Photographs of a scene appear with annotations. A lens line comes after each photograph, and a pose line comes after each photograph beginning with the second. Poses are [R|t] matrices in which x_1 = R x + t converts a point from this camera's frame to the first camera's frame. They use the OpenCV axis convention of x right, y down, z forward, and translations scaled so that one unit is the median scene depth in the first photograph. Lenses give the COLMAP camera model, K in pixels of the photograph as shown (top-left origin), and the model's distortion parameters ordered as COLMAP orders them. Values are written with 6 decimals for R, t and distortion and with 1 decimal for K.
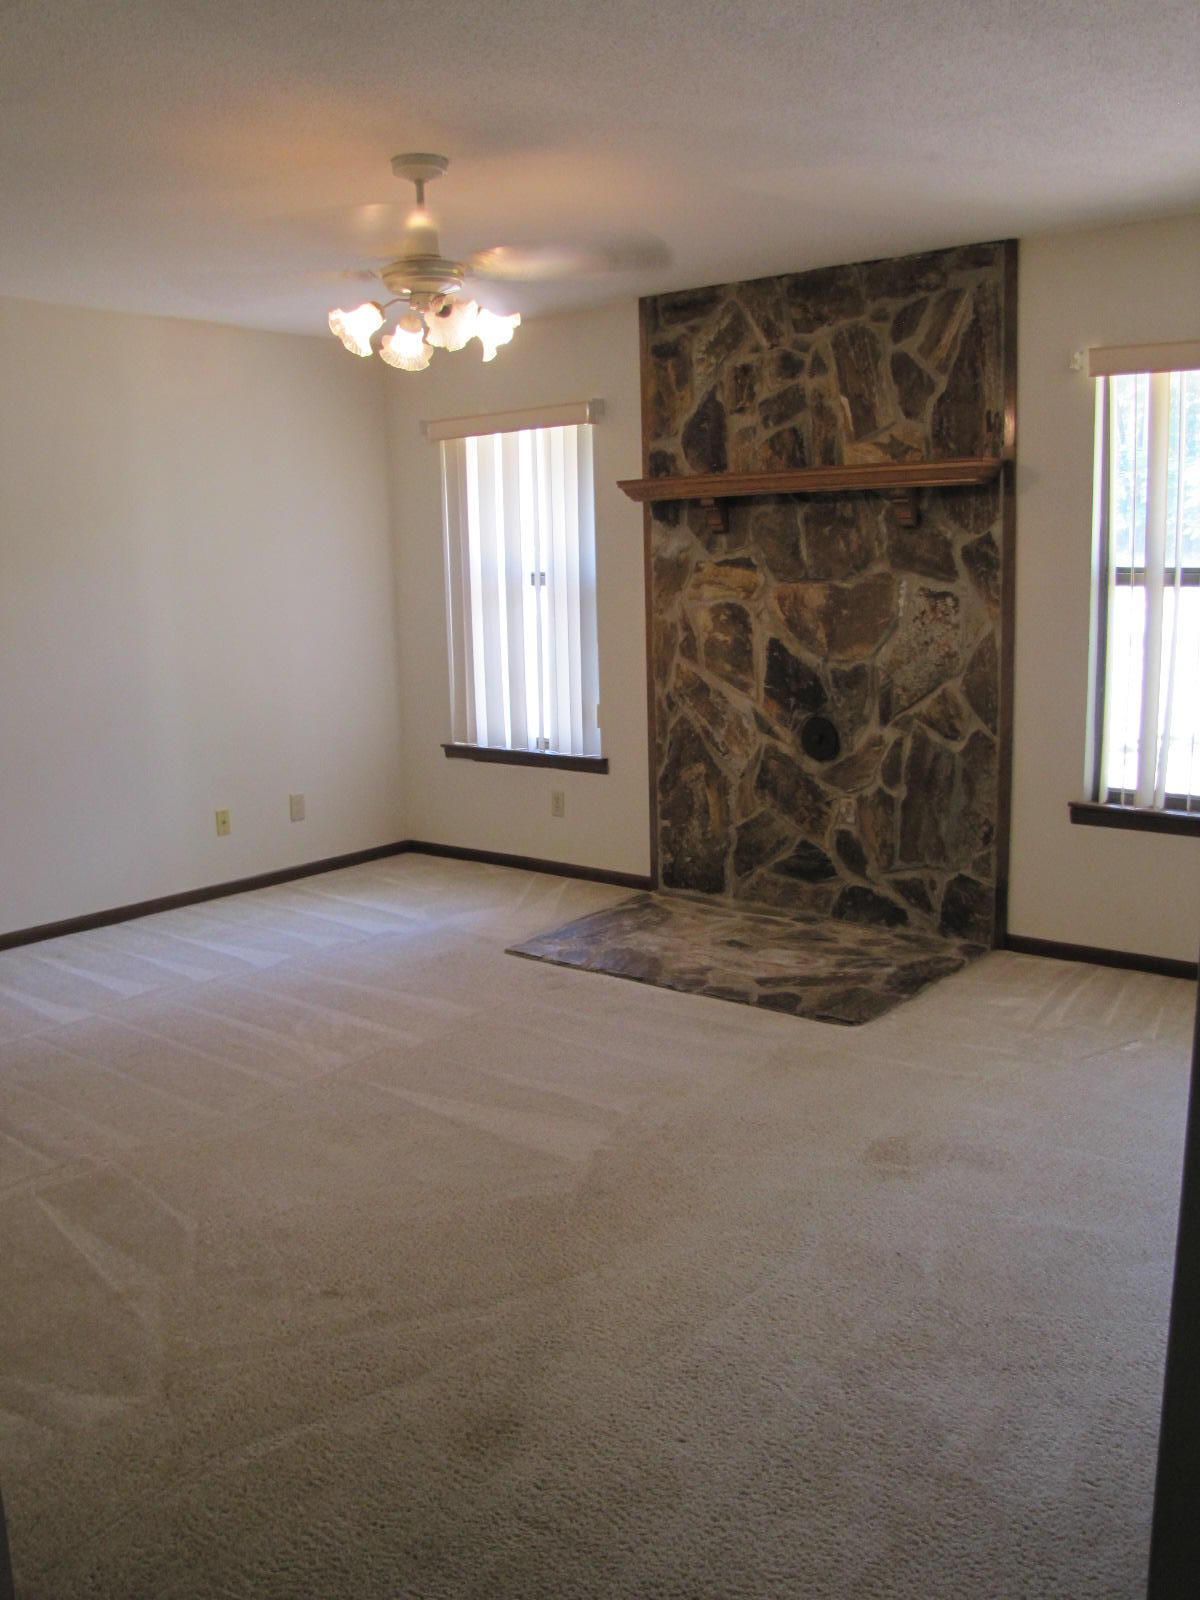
lens RADIAL K [[1337.3, 0, 605.2], [0, 1337.3, 807.4], [0, 0, 1]] dist [-0.174021, 0.149784]
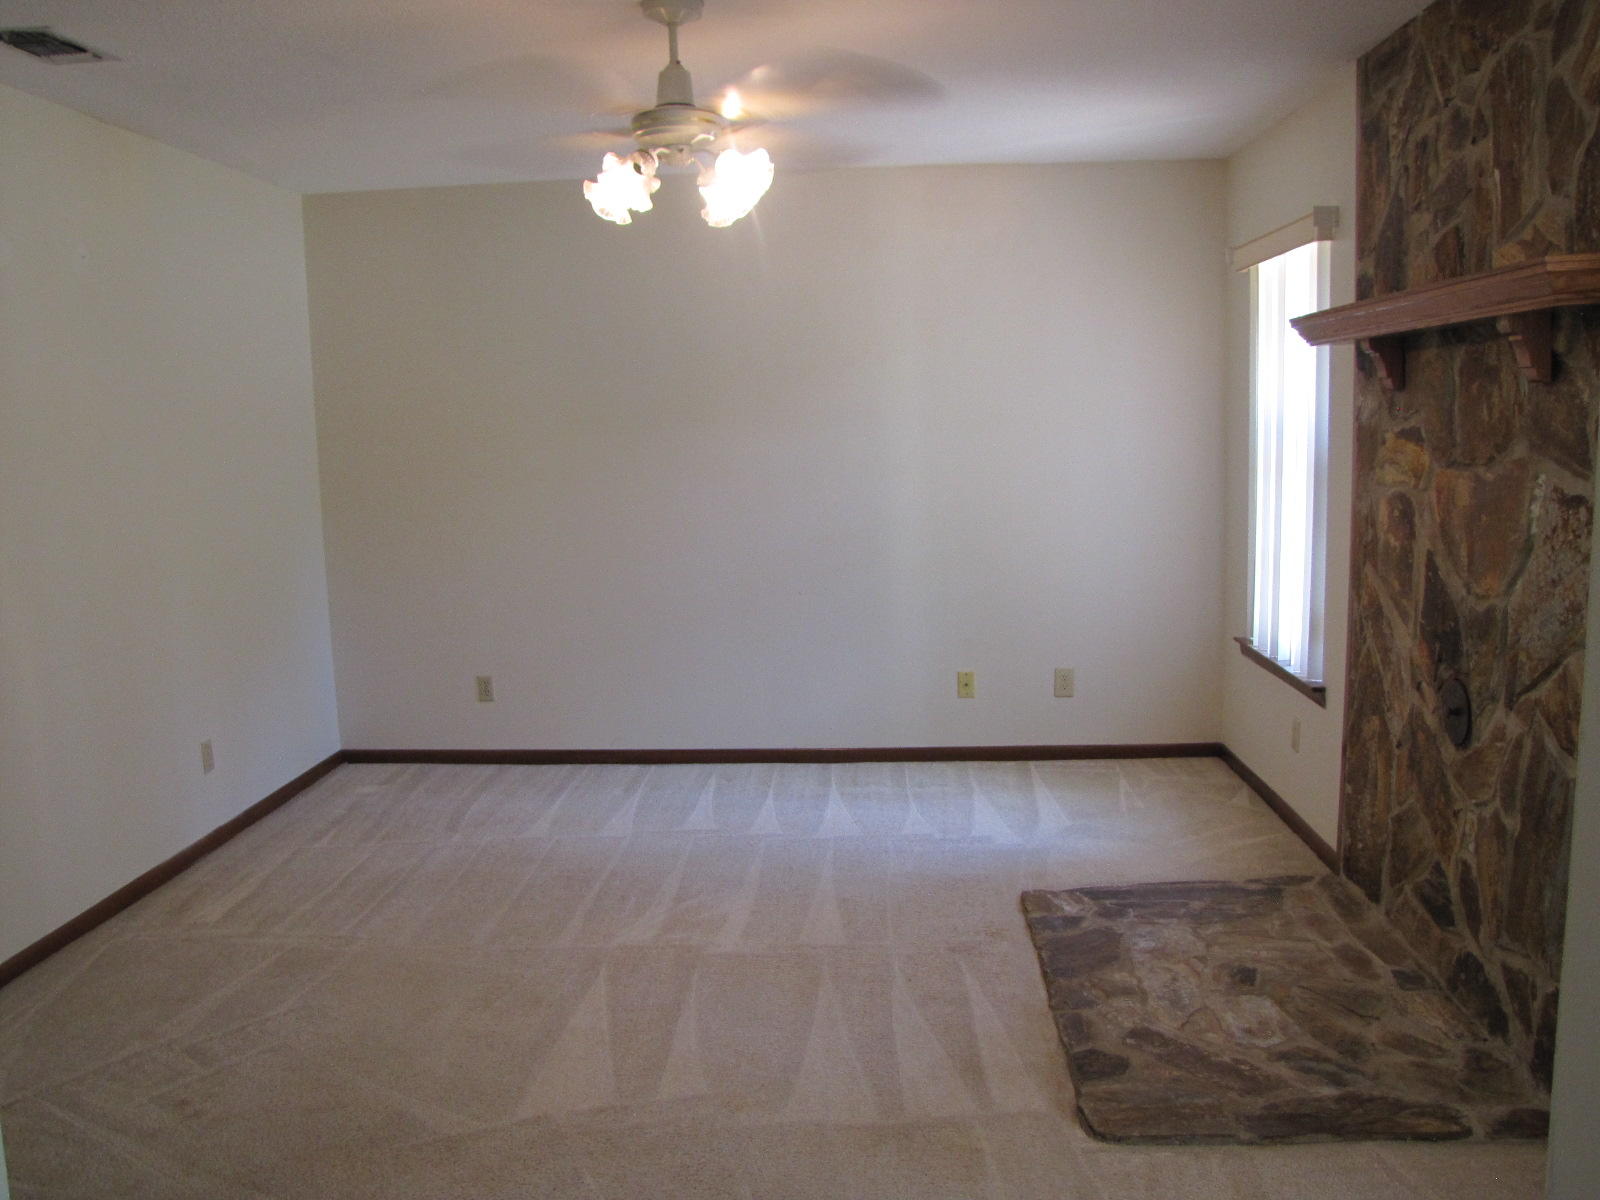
lens RADIAL K [[1337.3, 0, 800.4], [0, 1337.3, 620.7], [0, 0, 1]] dist [-0.174021, 0.149784]
pose [[0.574149, 0.130940, -0.808212, 0.498864], [-0.132346, 0.988990, 0.066210, -0.098955], [0.807983, 0.068949, 0.585157, 0.395061]]
